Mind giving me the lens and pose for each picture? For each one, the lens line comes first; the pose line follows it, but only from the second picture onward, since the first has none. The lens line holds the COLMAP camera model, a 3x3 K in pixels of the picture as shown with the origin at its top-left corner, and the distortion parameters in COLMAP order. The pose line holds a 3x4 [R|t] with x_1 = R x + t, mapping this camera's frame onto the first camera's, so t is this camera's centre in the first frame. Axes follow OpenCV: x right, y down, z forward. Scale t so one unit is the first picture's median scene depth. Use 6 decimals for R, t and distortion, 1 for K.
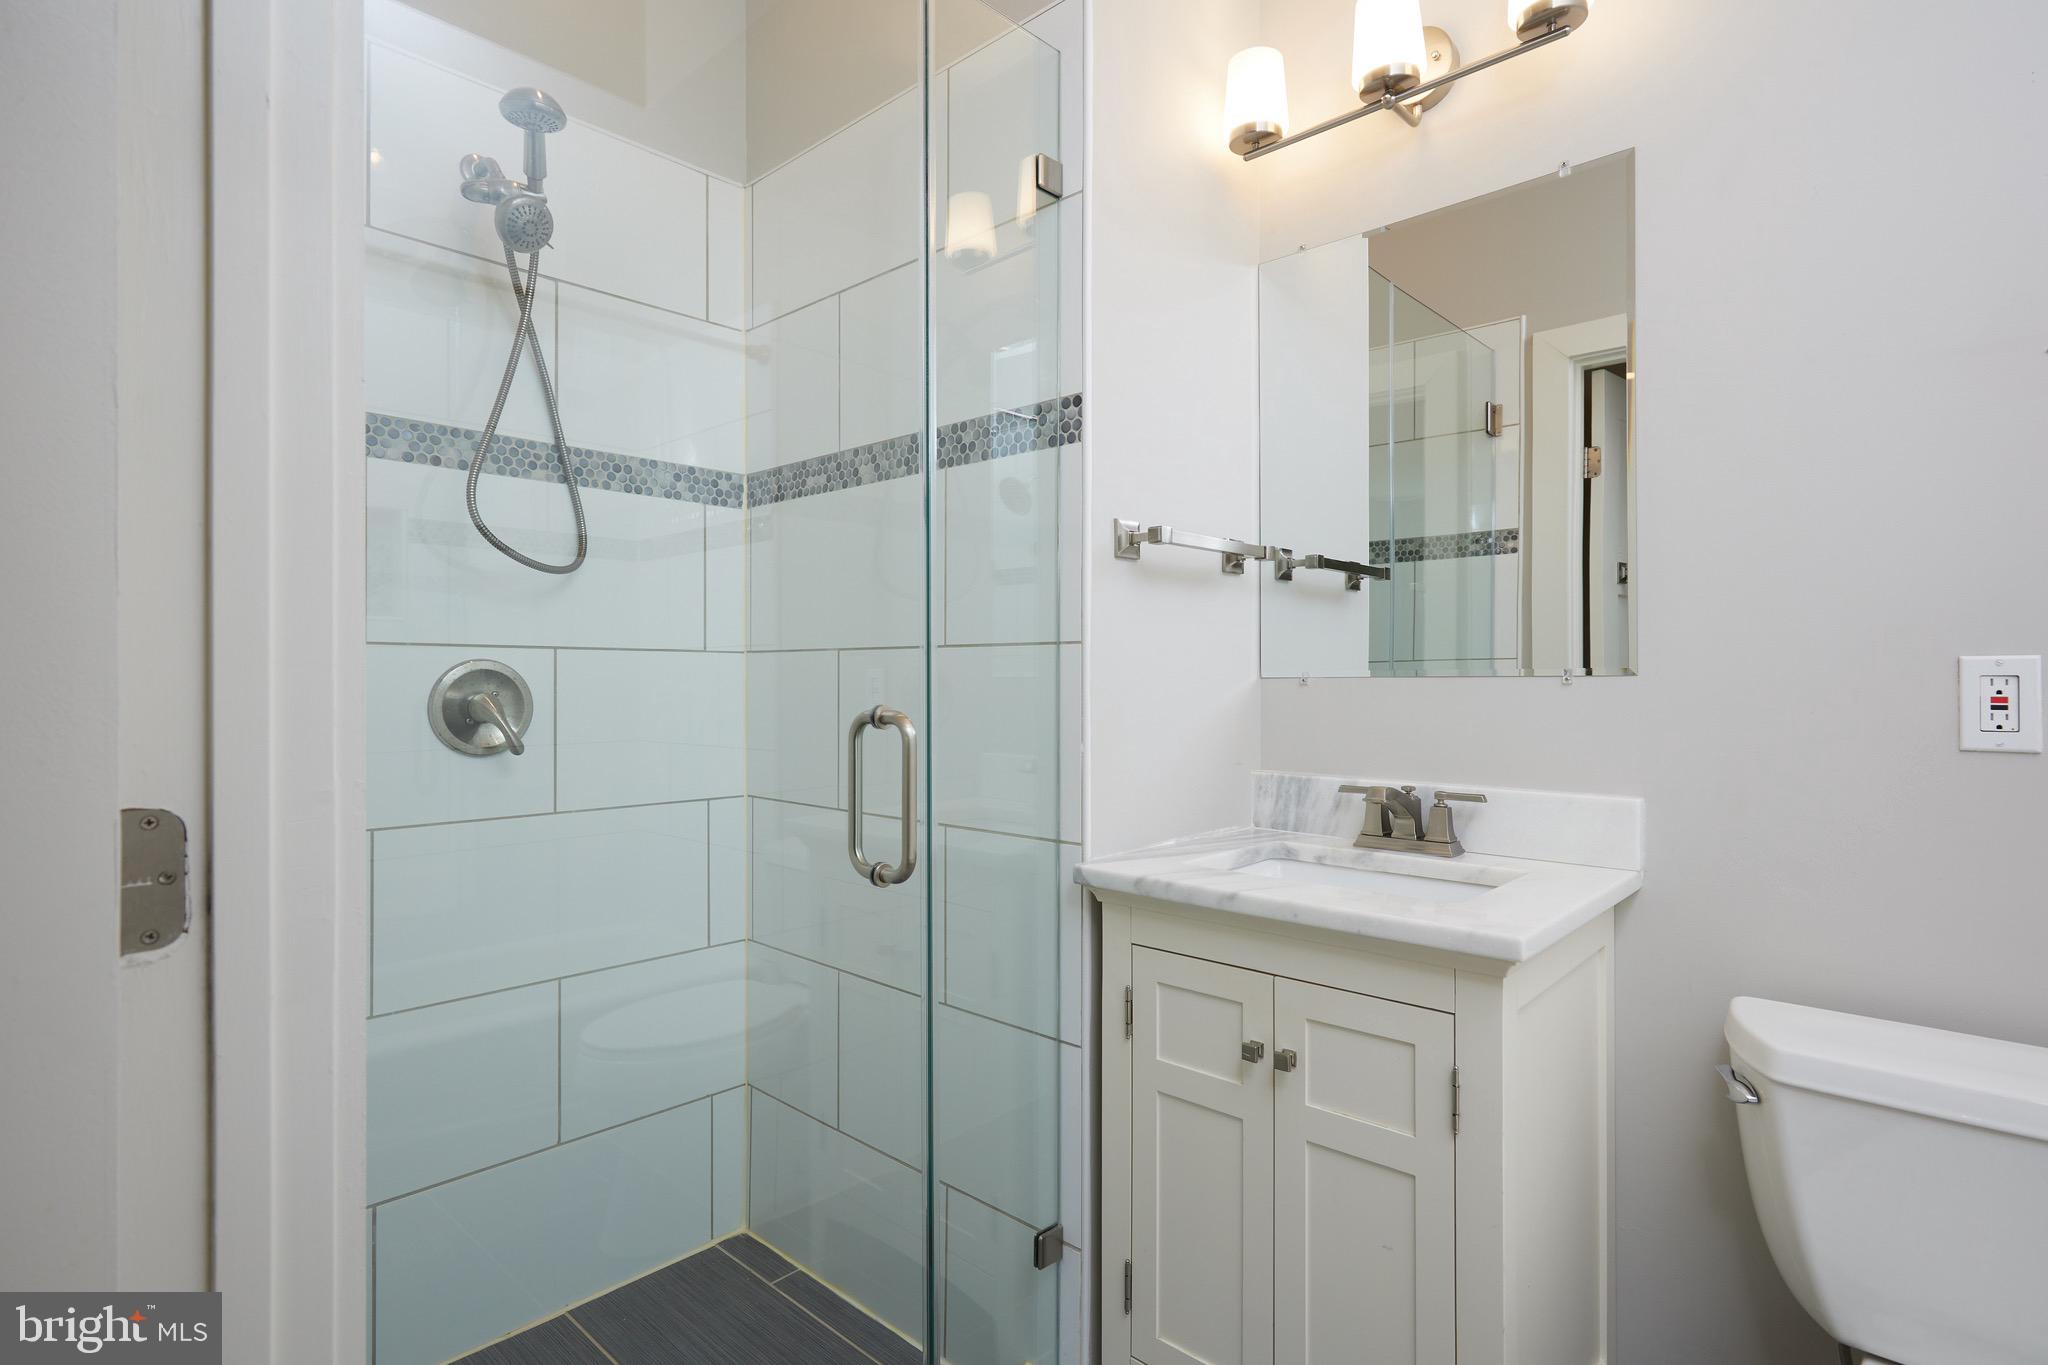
lens RADIAL K [[1018.7, 0, 1016.8], [0, 1018.7, 674.6], [0, 0, 1]] dist [0.001299, 0.000154]
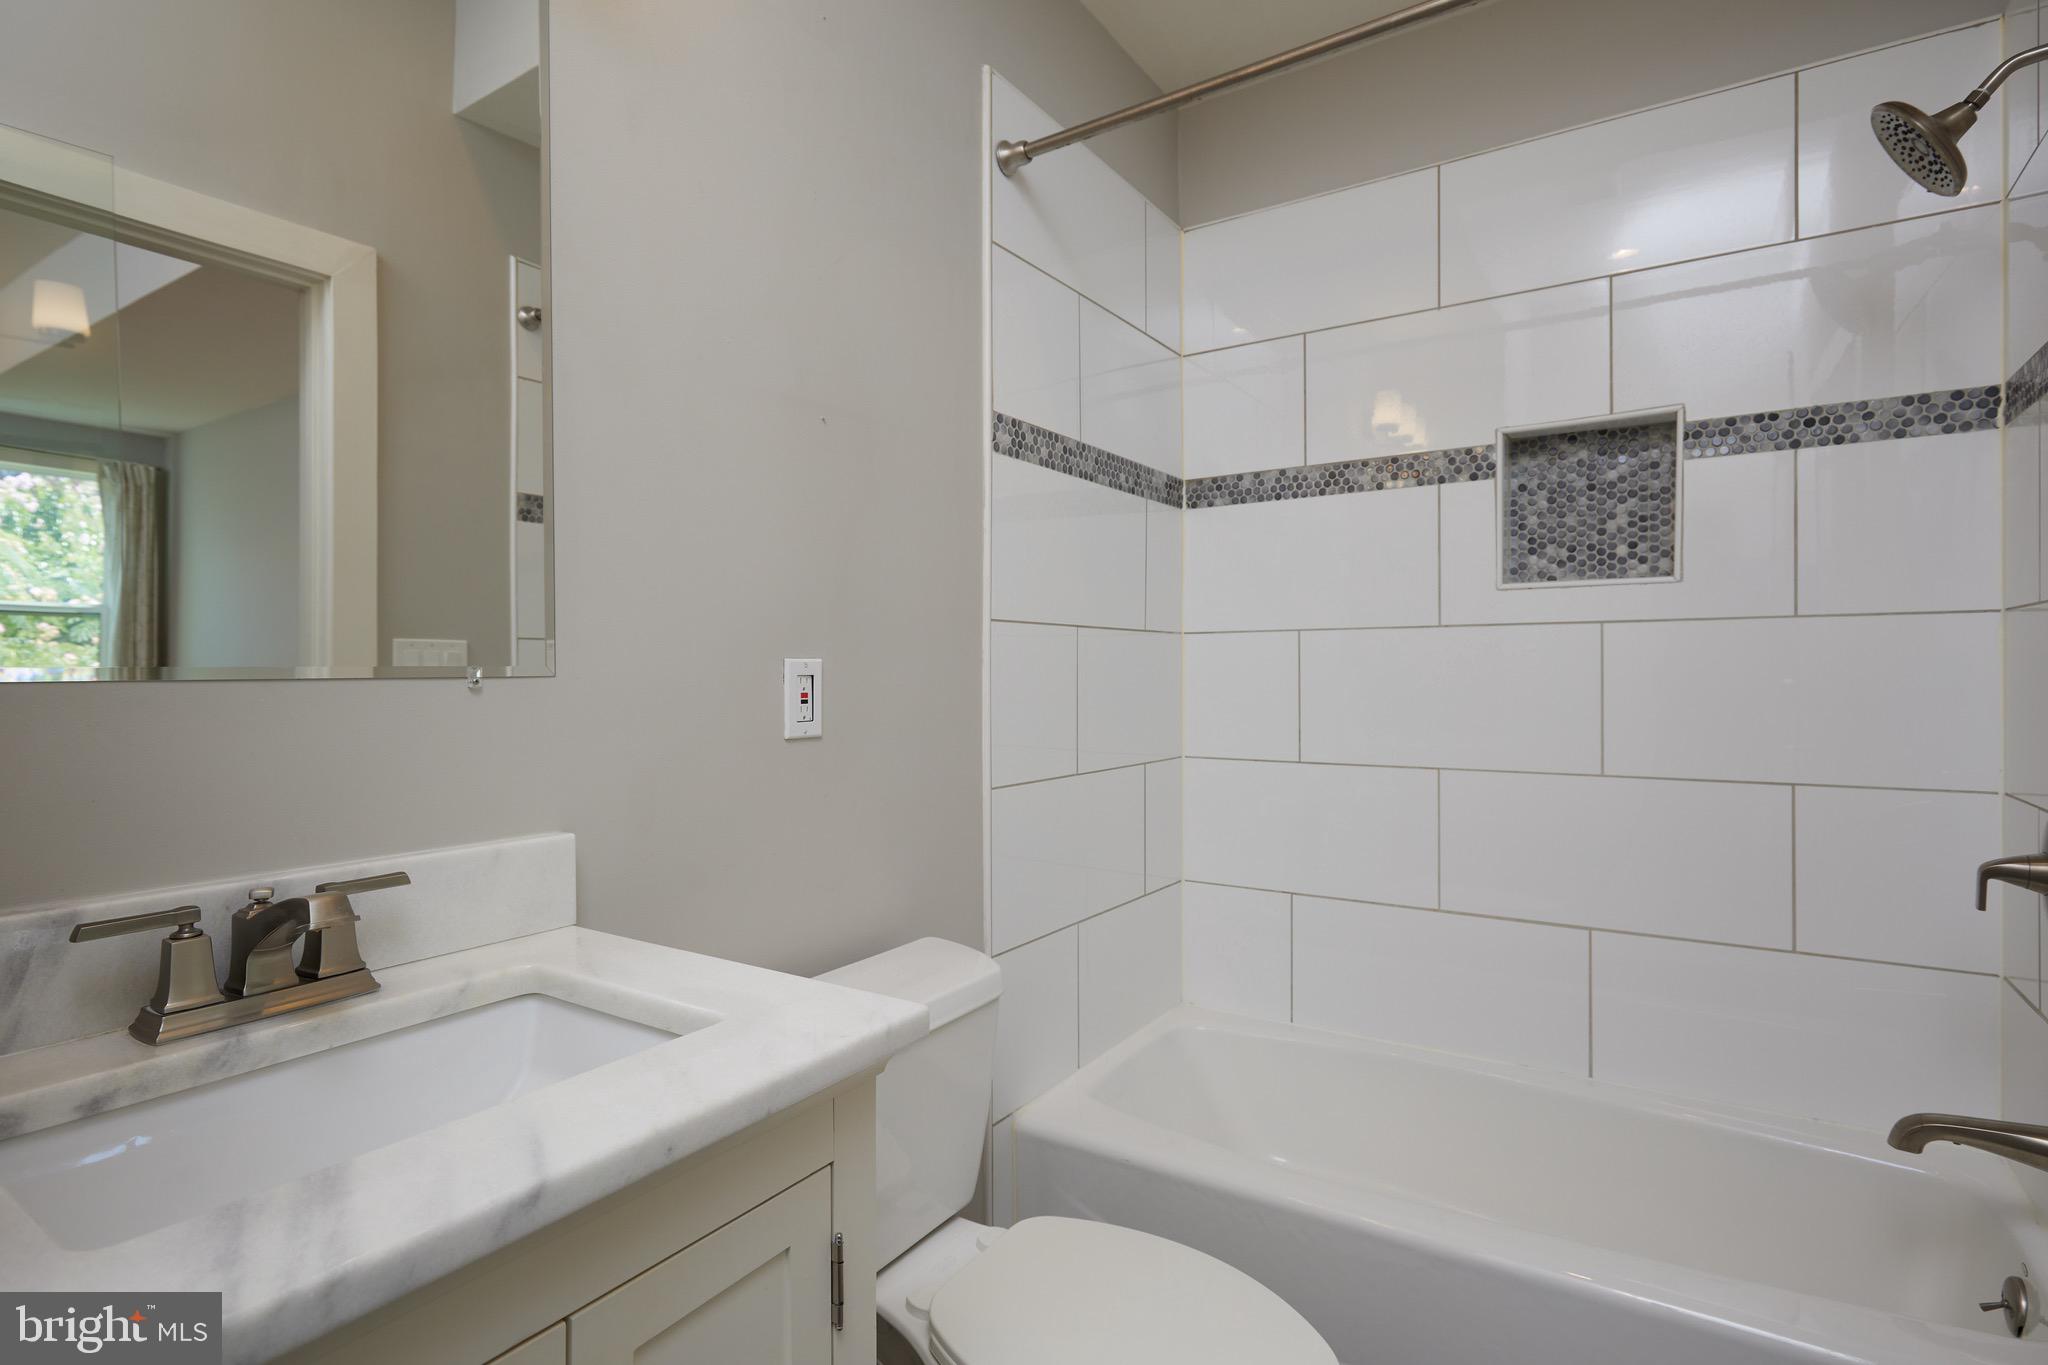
lens RADIAL K [[1018.7, 0, 1016.8], [0, 1018.7, 674.6], [0, 0, 1]] dist [0.001299, 0.000154]
pose [[-0.180358, -0.005580, 0.983585, -0.265779], [-0.000806, 0.999984, 0.005525, -0.007072], [-0.983601, 0.000204, -0.180360, 0.926178]]
